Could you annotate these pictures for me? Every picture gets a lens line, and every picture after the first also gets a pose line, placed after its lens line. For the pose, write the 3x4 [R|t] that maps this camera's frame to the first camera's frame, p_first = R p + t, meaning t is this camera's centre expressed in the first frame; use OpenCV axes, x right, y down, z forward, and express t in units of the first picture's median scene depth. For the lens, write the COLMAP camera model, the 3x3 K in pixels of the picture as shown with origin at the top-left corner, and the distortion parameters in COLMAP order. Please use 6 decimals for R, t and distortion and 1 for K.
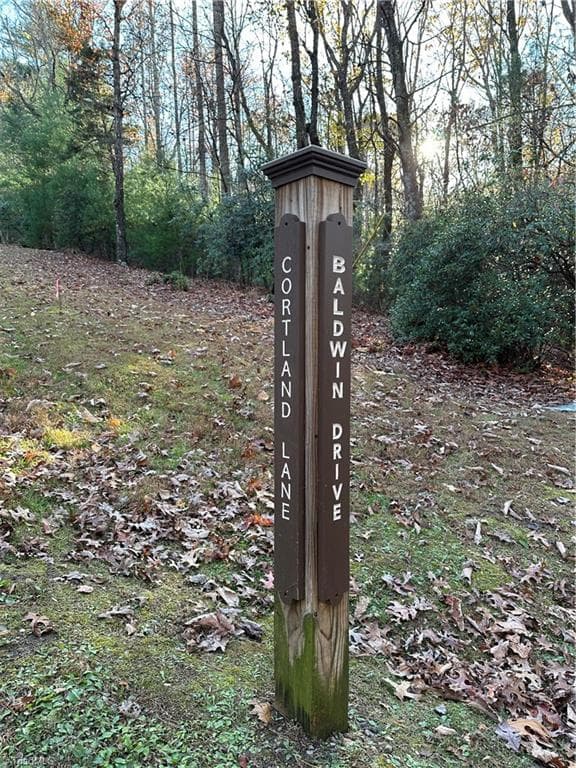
lens RADIAL K [[580.4, 0, 290.0], [0, 580.4, 383.1], [0, 0, 1]] dist [0.027876, -0.037749]
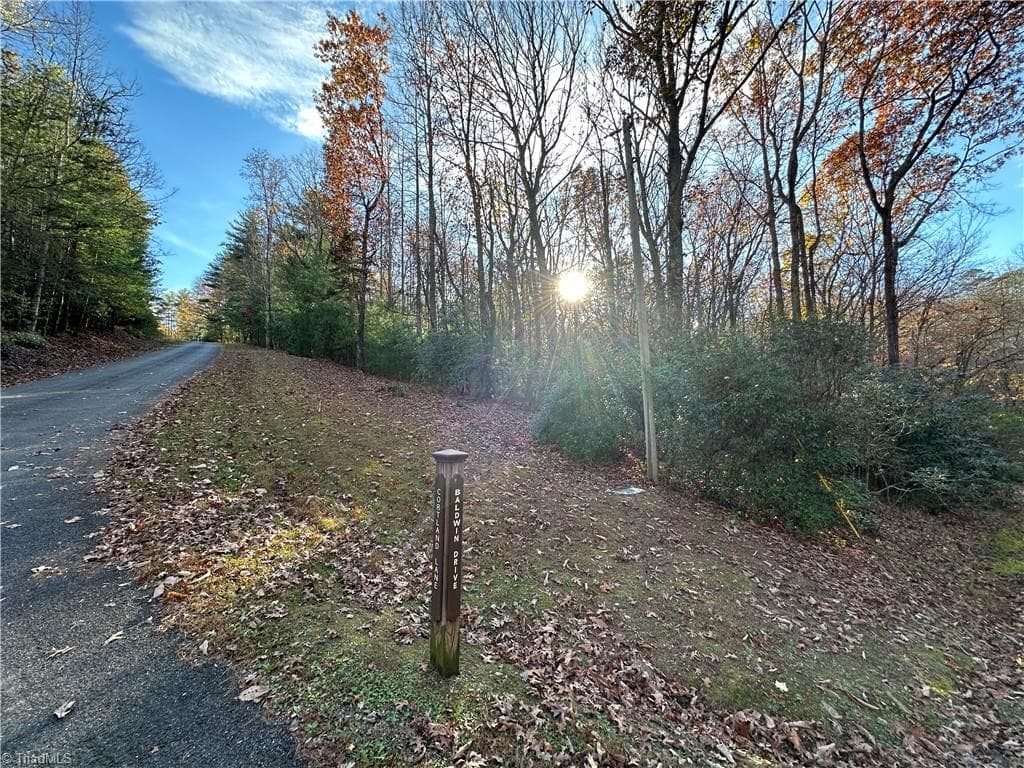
lens RADIAL K [[409.3, 0, 512.2], [0, 409.3, 383.3], [0, 0, 1]] dist [-0.011822, 0.000391]
pose [[0.995977, 0.022793, 0.086657, 0.077808], [-0.009063, 0.987771, -0.155648, -0.200351], [-0.089145, 0.154237, 0.984004, -0.500841]]
